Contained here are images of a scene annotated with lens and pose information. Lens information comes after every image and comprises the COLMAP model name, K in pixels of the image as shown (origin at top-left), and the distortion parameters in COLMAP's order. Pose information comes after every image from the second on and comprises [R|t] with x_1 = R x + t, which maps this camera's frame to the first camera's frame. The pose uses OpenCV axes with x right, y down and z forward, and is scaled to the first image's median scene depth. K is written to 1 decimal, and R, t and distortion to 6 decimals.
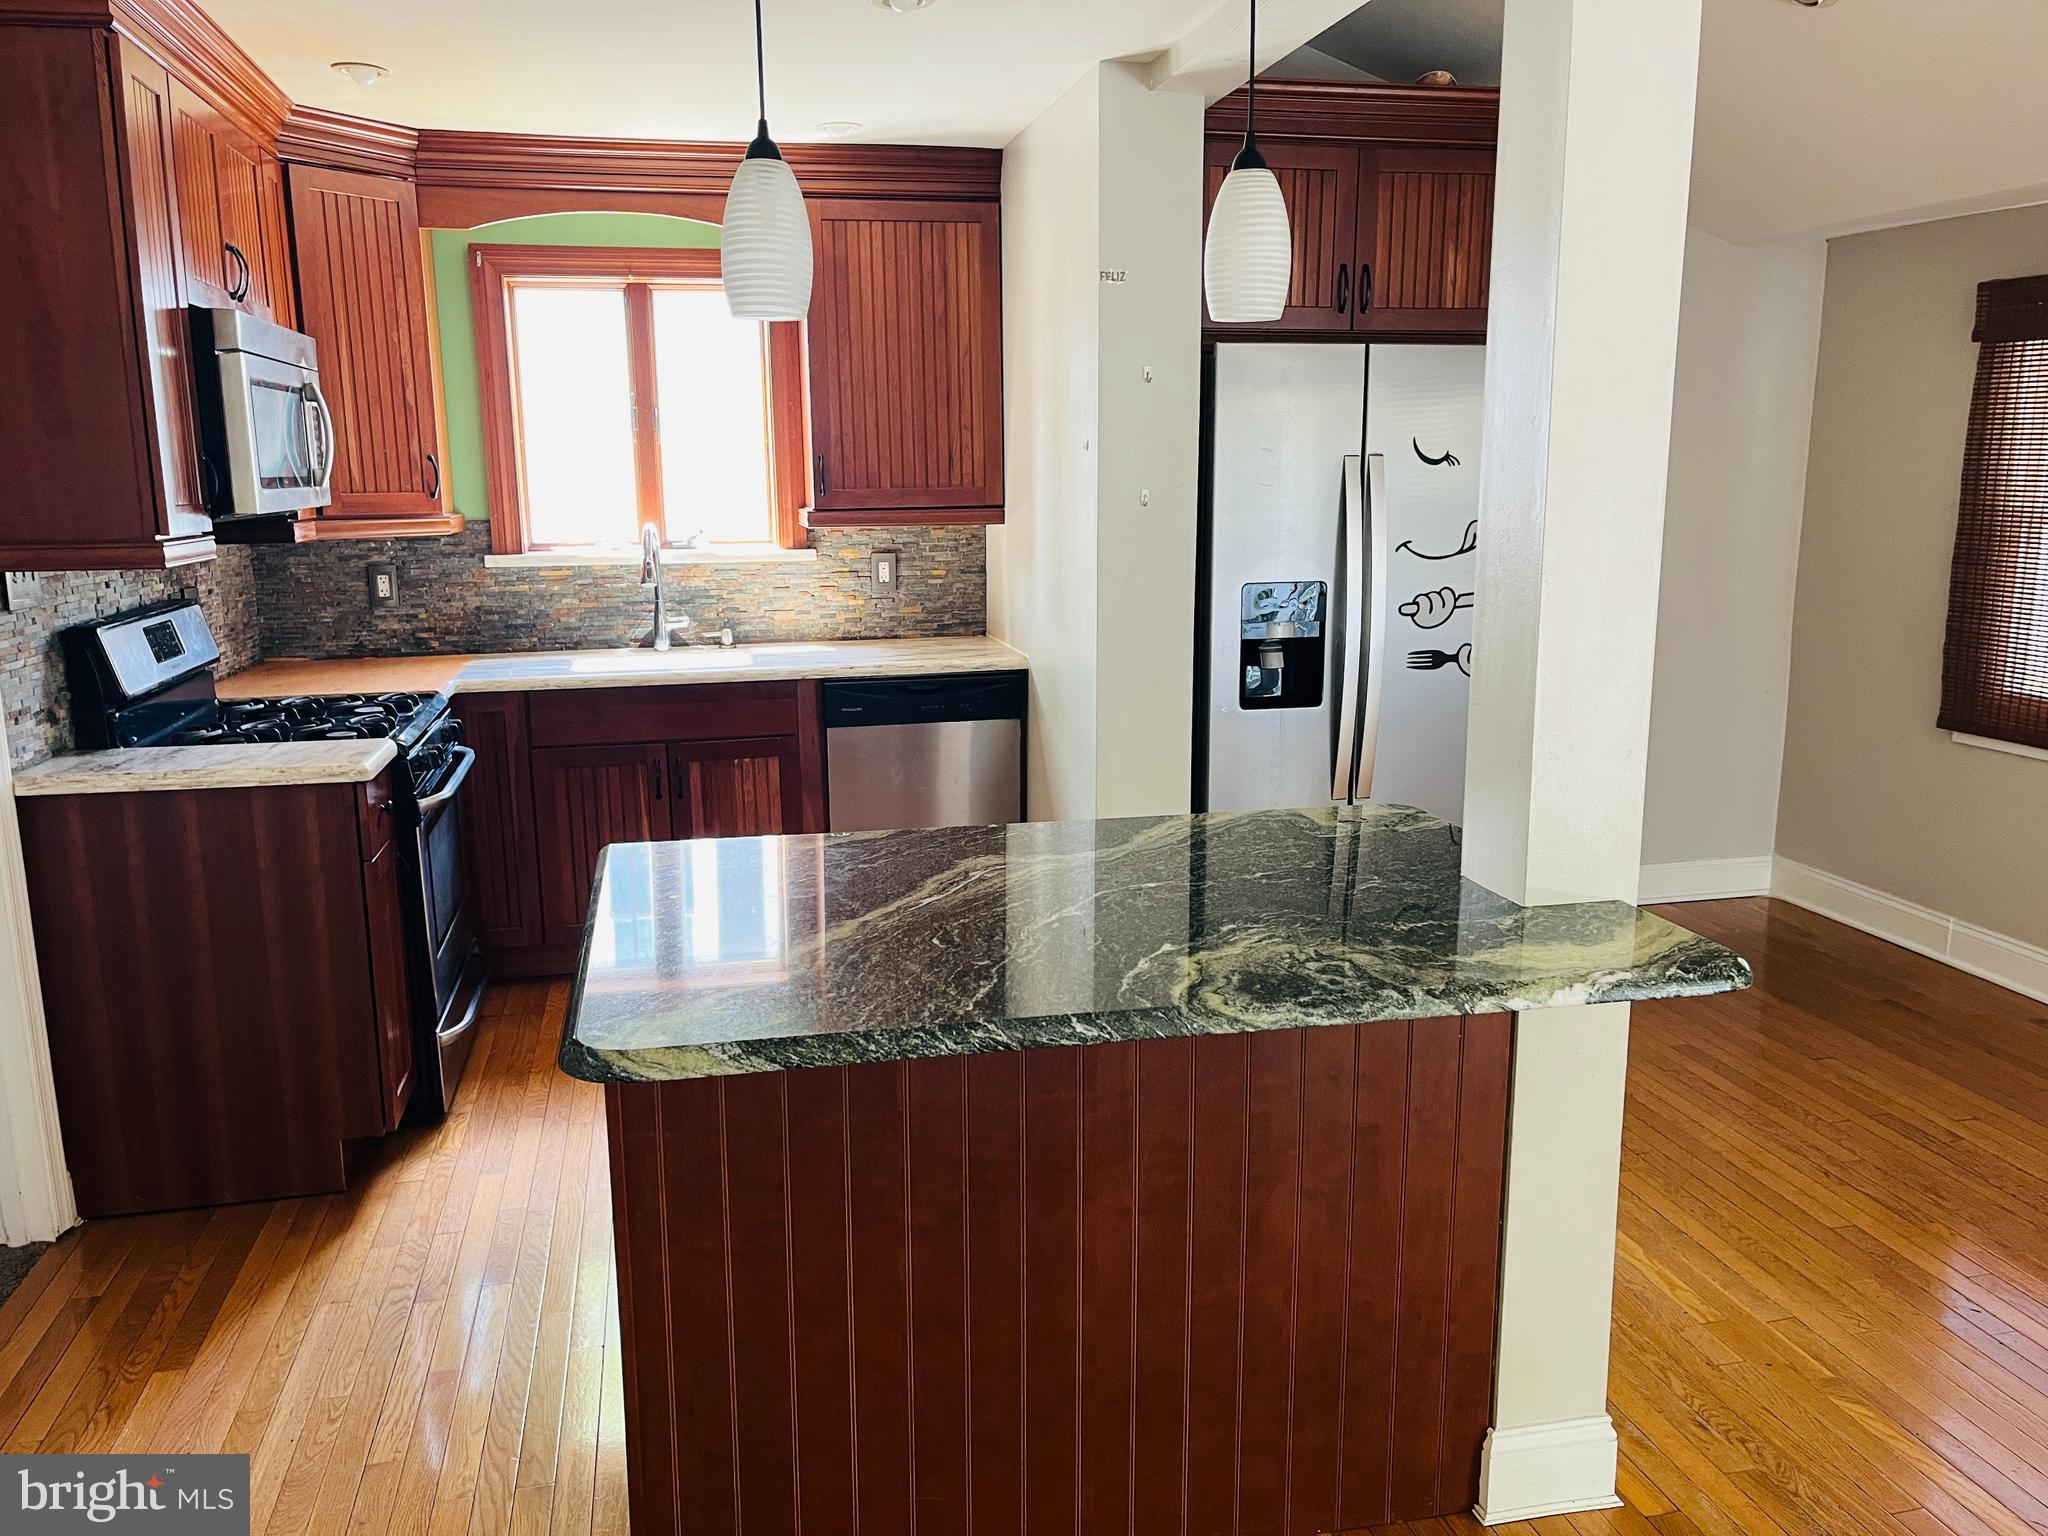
lens RADIAL K [[1536.3, 0, 1004.3], [0, 1536.3, 776.5], [0, 0, 1]] dist [0.065105, -0.091453]
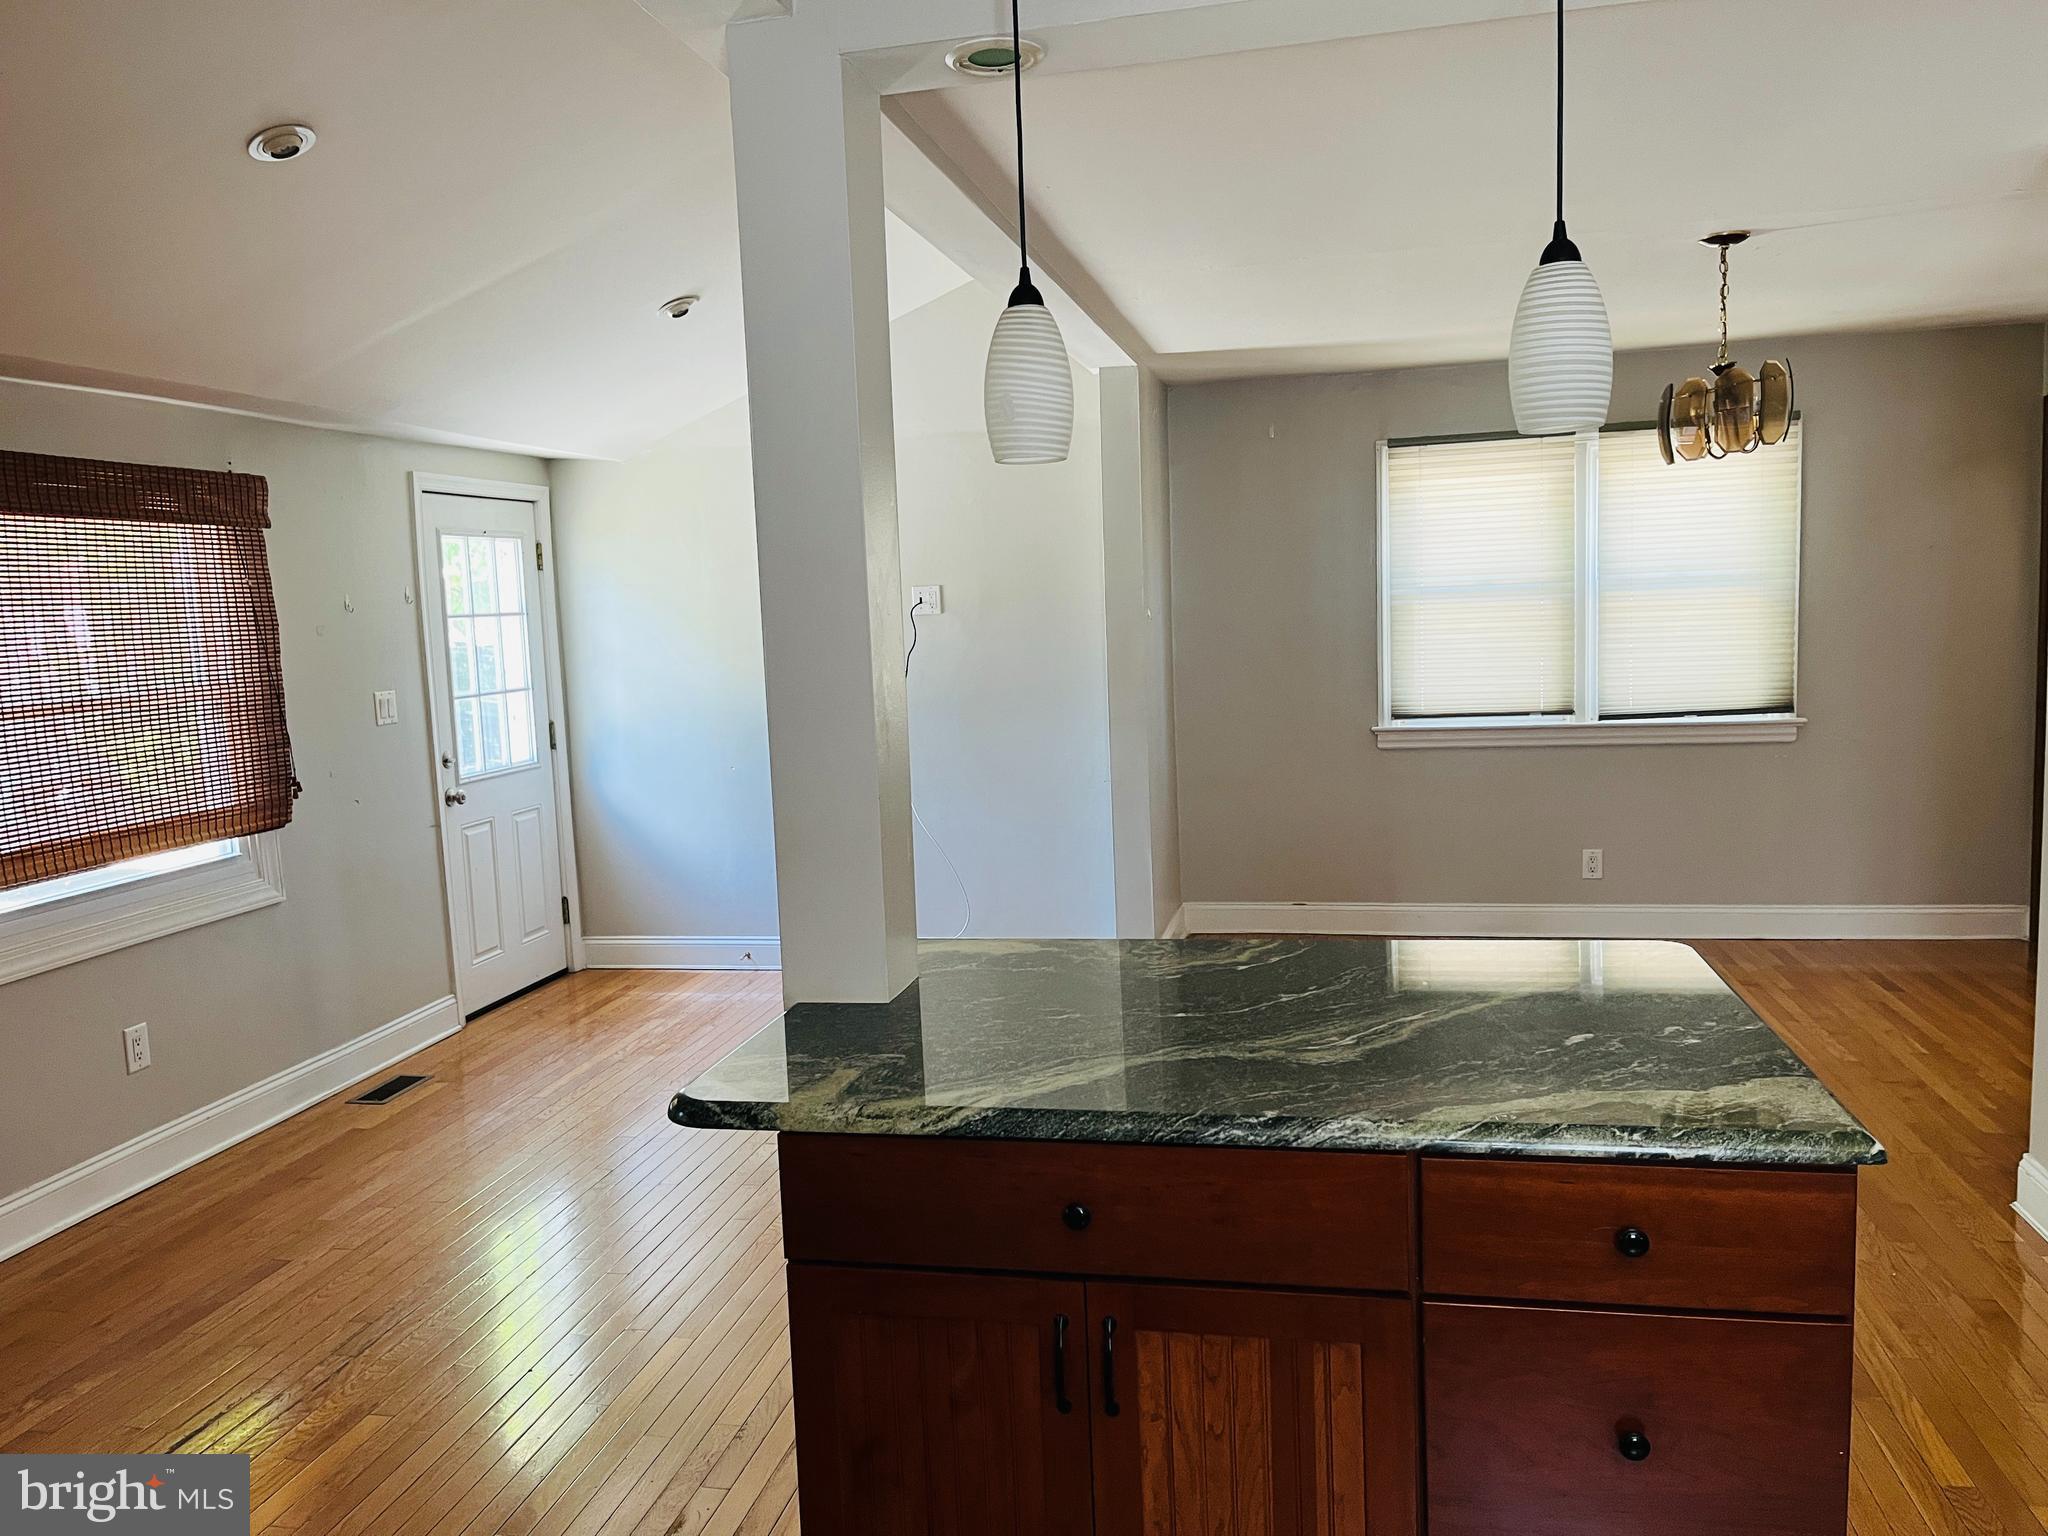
lens RADIAL K [[1536.3, 0, 1019.9], [0, 1536.3, 766.5], [0, 0, 1]] dist [0.065105, -0.091453]
pose [[-0.912484, 0.003059, 0.409101, -0.119721], [0.129028, 0.951089, 0.280681, -0.206747], [-0.388232, 0.308902, -0.868248, 1.013419]]
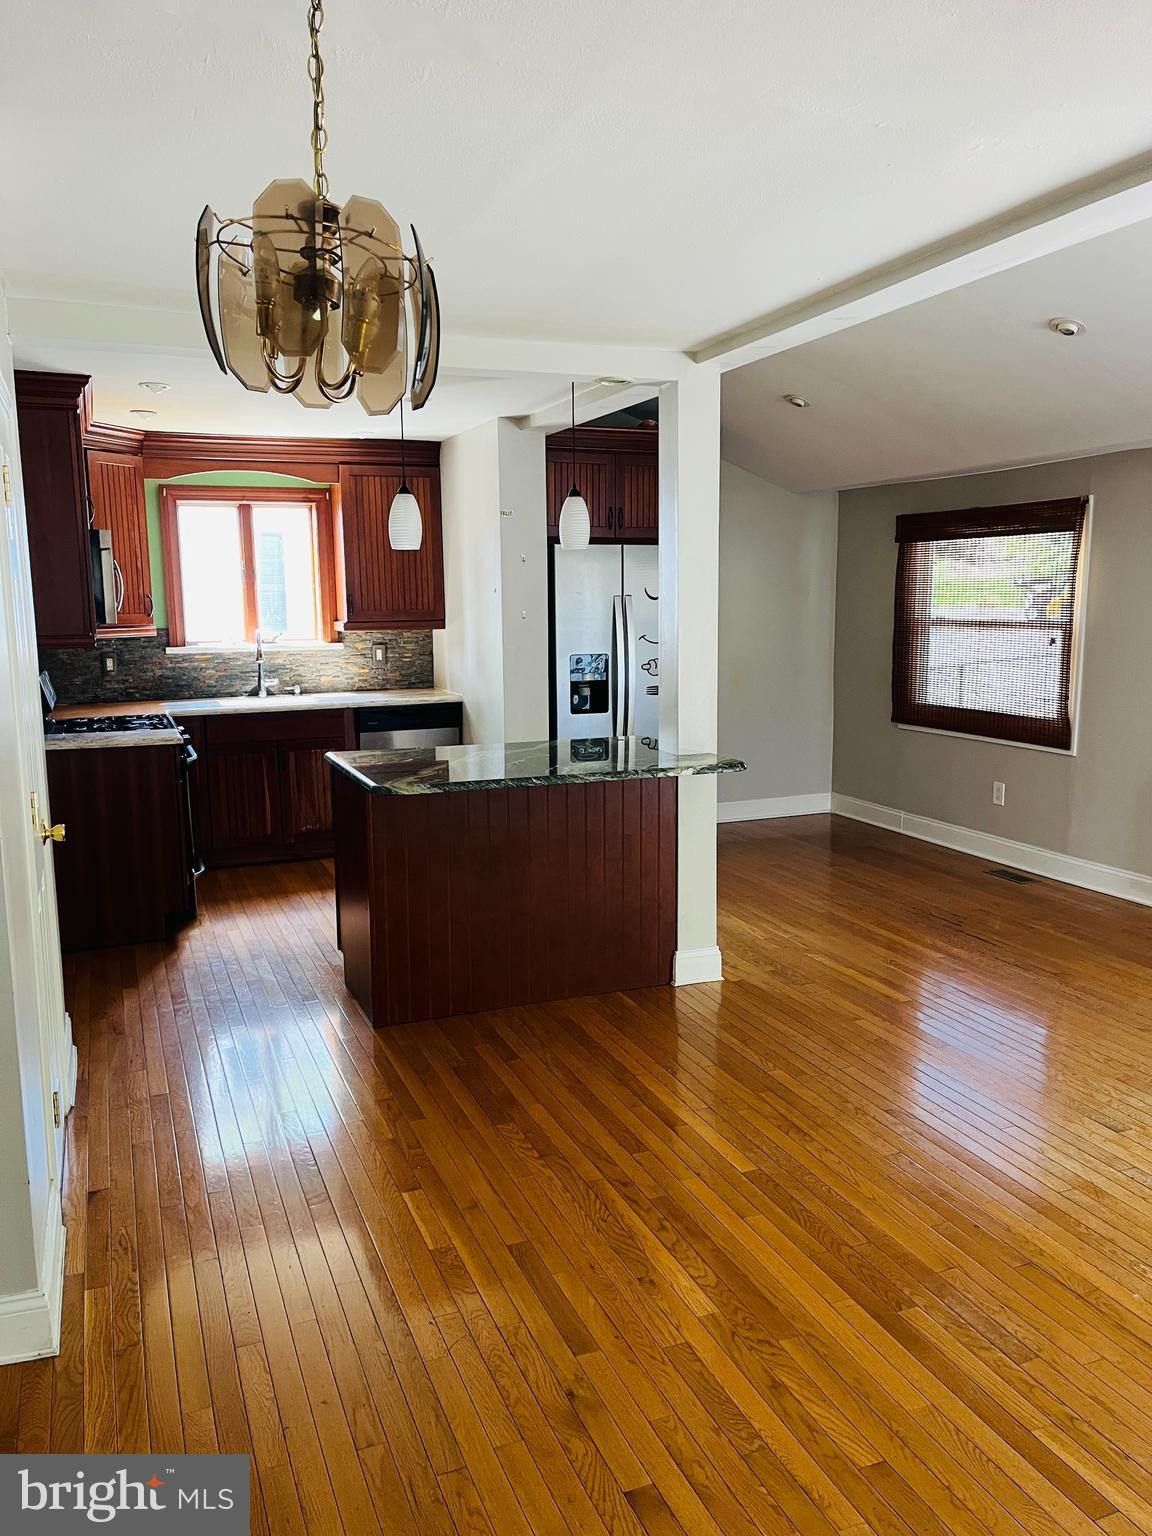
lens RADIAL K [[1152.2, 0, 571.1], [0, 1152.2, 772.2], [0, 0, 1]] dist [0.065105, -0.091453]
pose [[0.985582, -0.027149, 0.167008, -0.111850], [0.034864, 0.998448, -0.043435, 0.103670], [-0.165570, 0.048631, 0.984998, -0.550182]]
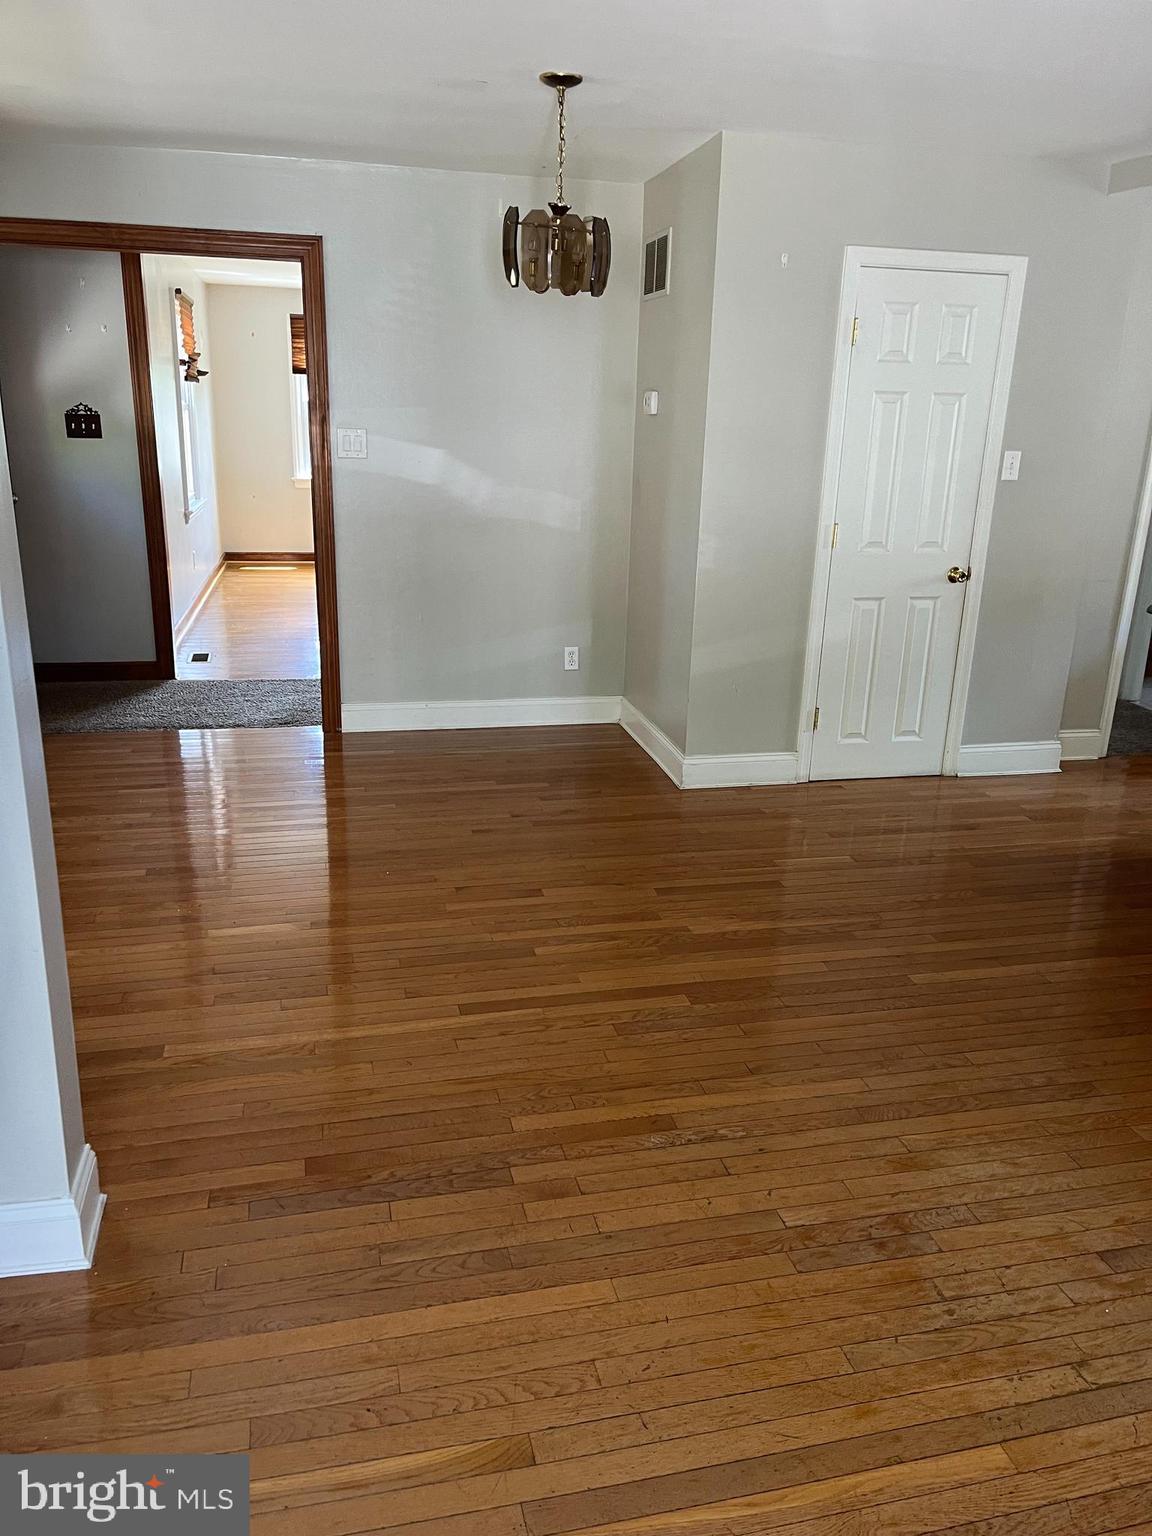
lens RADIAL K [[1152.2, 0, 575.5], [0, 1152.2, 776.7], [0, 0, 1]] dist [0.065105, -0.091453]
pose [[0.023692, 0.314079, -0.949101, 0.833080], [-0.225019, 0.926682, 0.301043, 0.020855], [0.974066, 0.206434, 0.092629, -0.127554]]
